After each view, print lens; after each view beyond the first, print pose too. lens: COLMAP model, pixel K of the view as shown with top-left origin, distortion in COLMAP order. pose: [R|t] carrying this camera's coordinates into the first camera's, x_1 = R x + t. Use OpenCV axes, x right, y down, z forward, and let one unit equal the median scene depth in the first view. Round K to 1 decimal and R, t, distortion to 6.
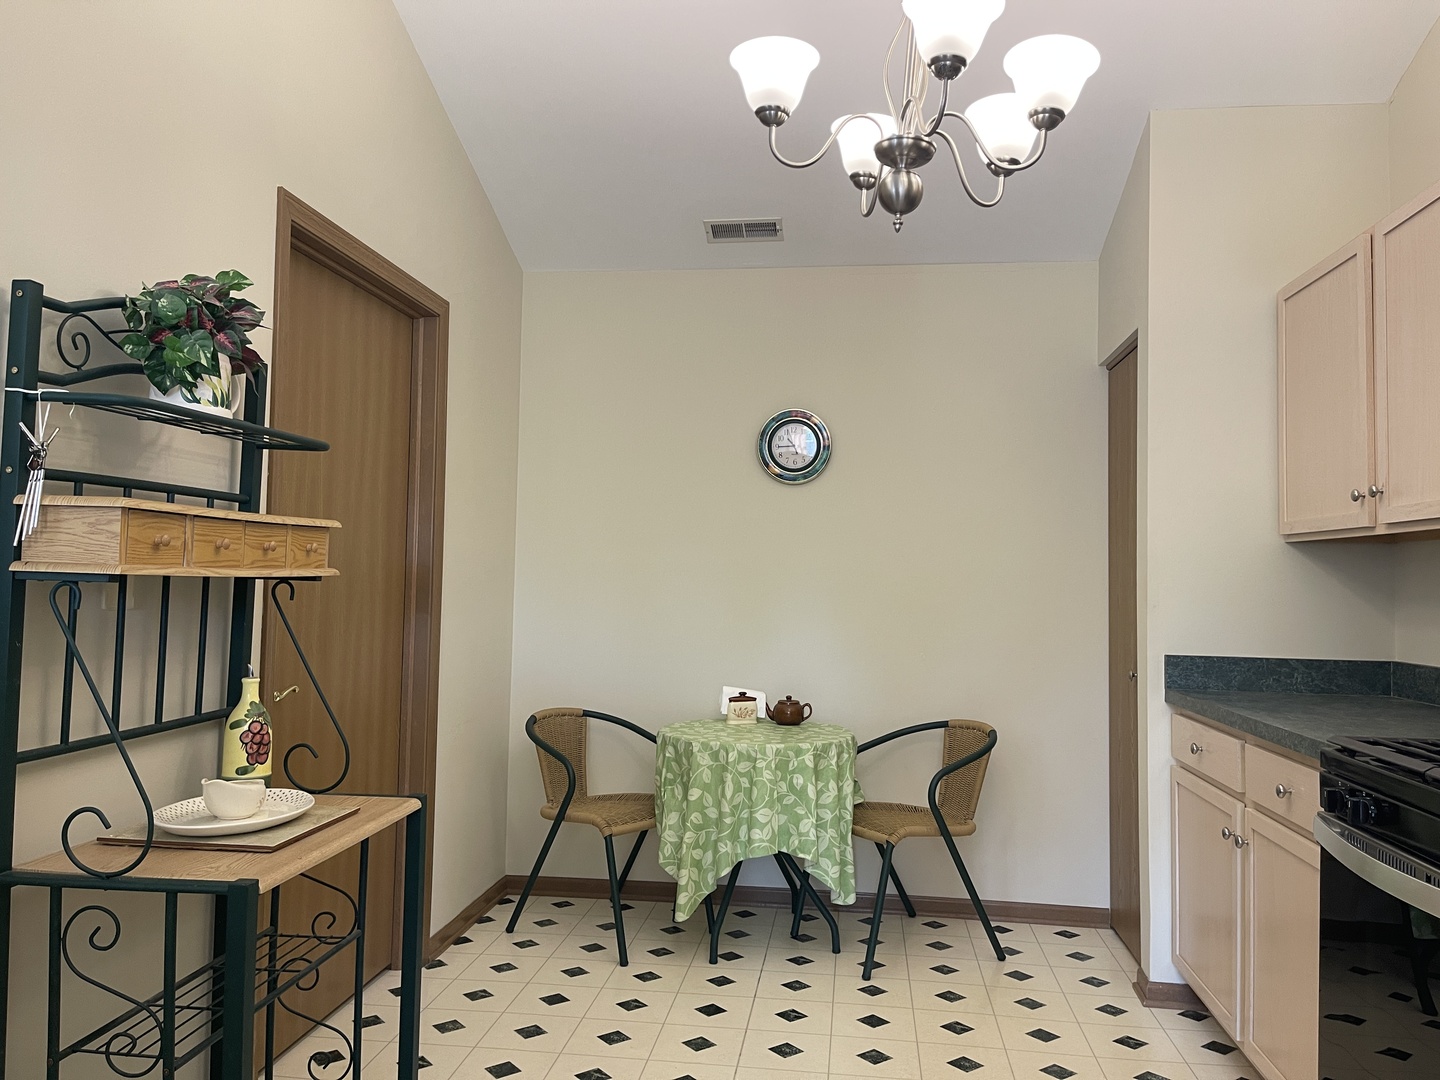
lens RADIAL K [[1053.9, 0, 712.9], [0, 1053.9, 533.4], [0, 0, 1]] dist [0.044154, -0.003738]
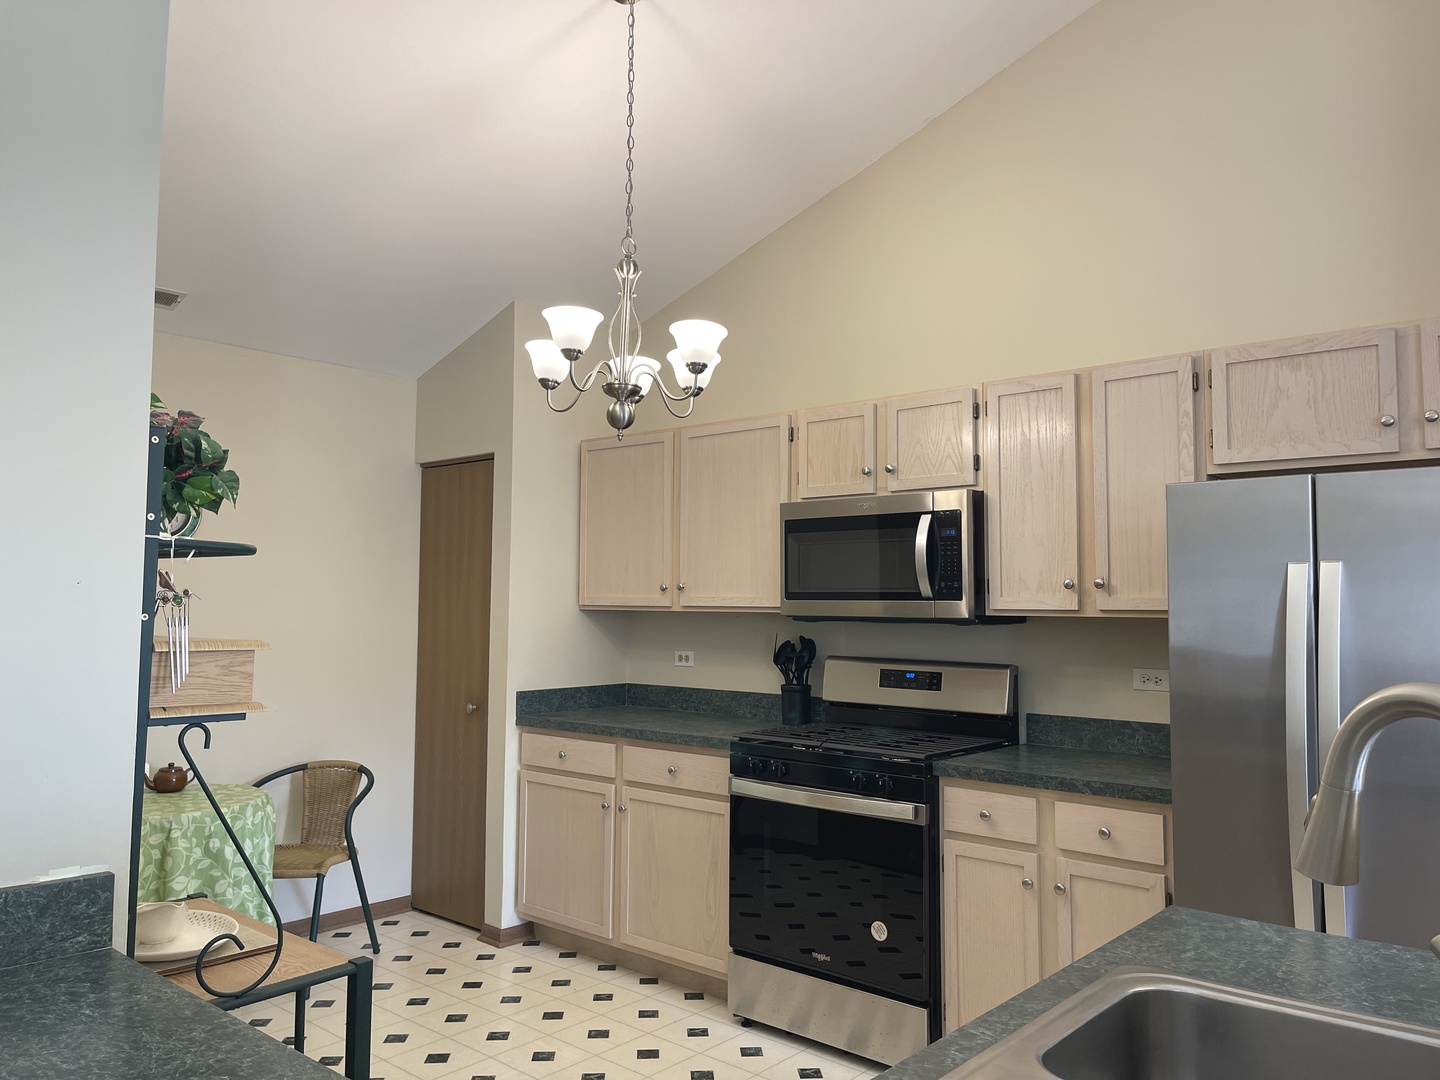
lens RADIAL K [[1088.7, 0, 720.0], [0, 1088.7, 540.0], [0, 0, 1]] dist [0.057661, -0.000031]
pose [[0.546295, 0.033548, 0.836921, -0.643628], [-0.035004, 0.999239, -0.017206, -0.069154], [-0.836861, -0.019895, 0.547053, -0.002535]]
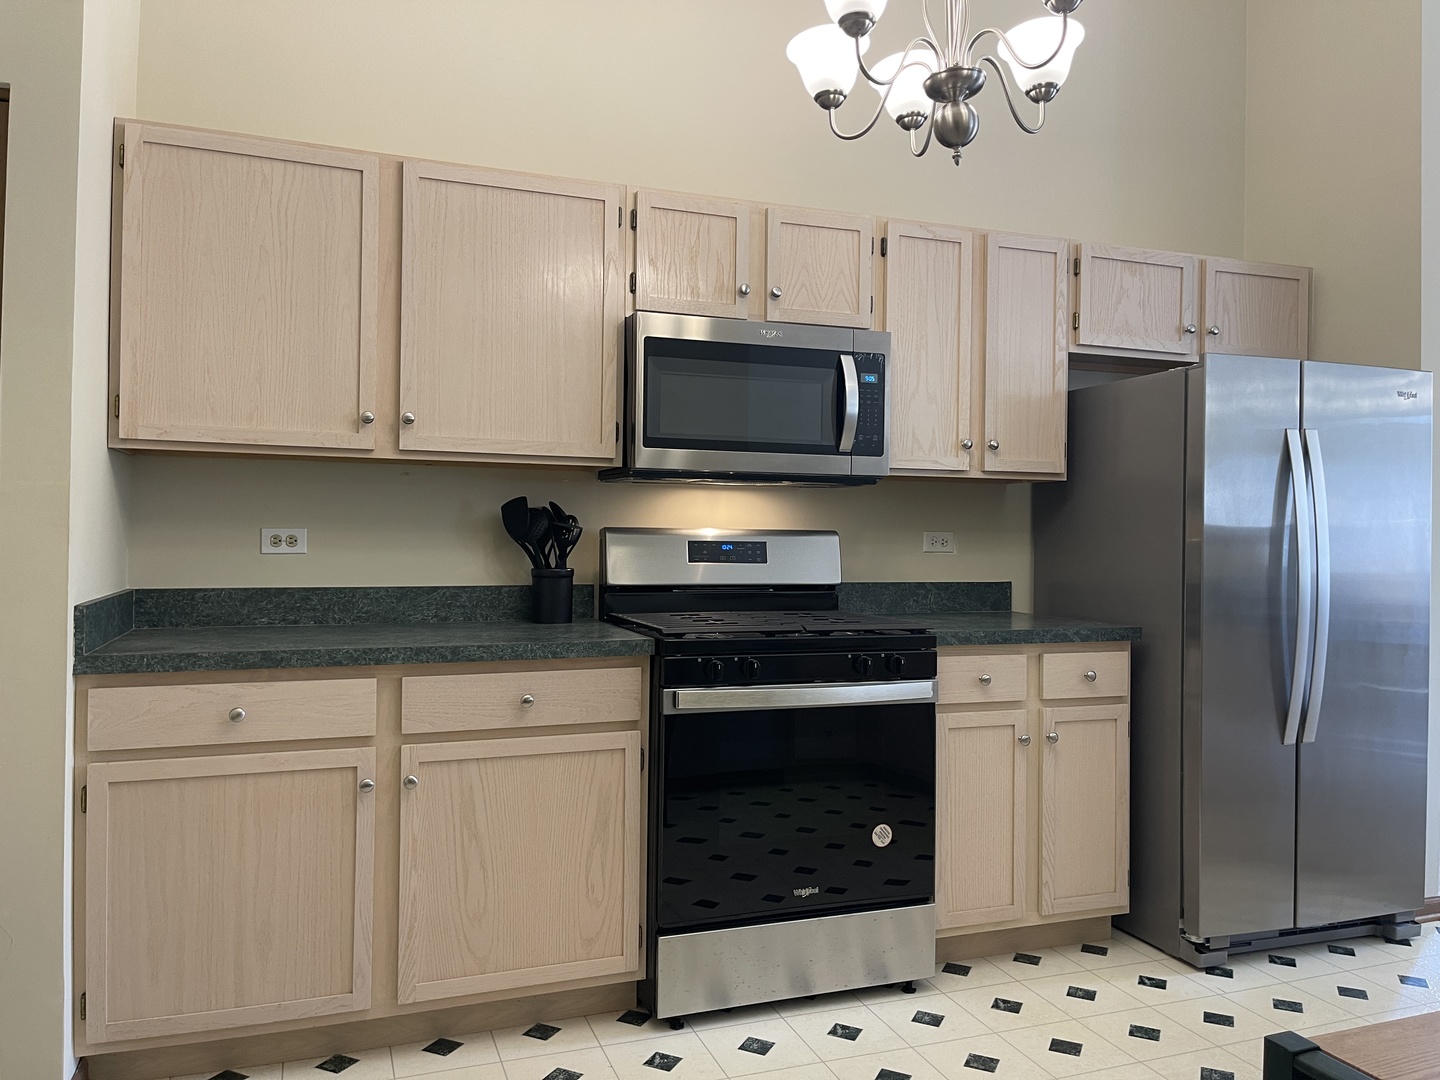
lens RADIAL K [[1053.9, 0, 712.9], [0, 1053.9, 533.4], [0, 0, 1]] dist [0.044154, -0.003738]
pose [[-0.466910, -0.023286, 0.883998, -0.361590], [-0.061086, 0.998115, -0.005973, 0.048997], [-0.882192, -0.056789, -0.467452, 0.971275]]
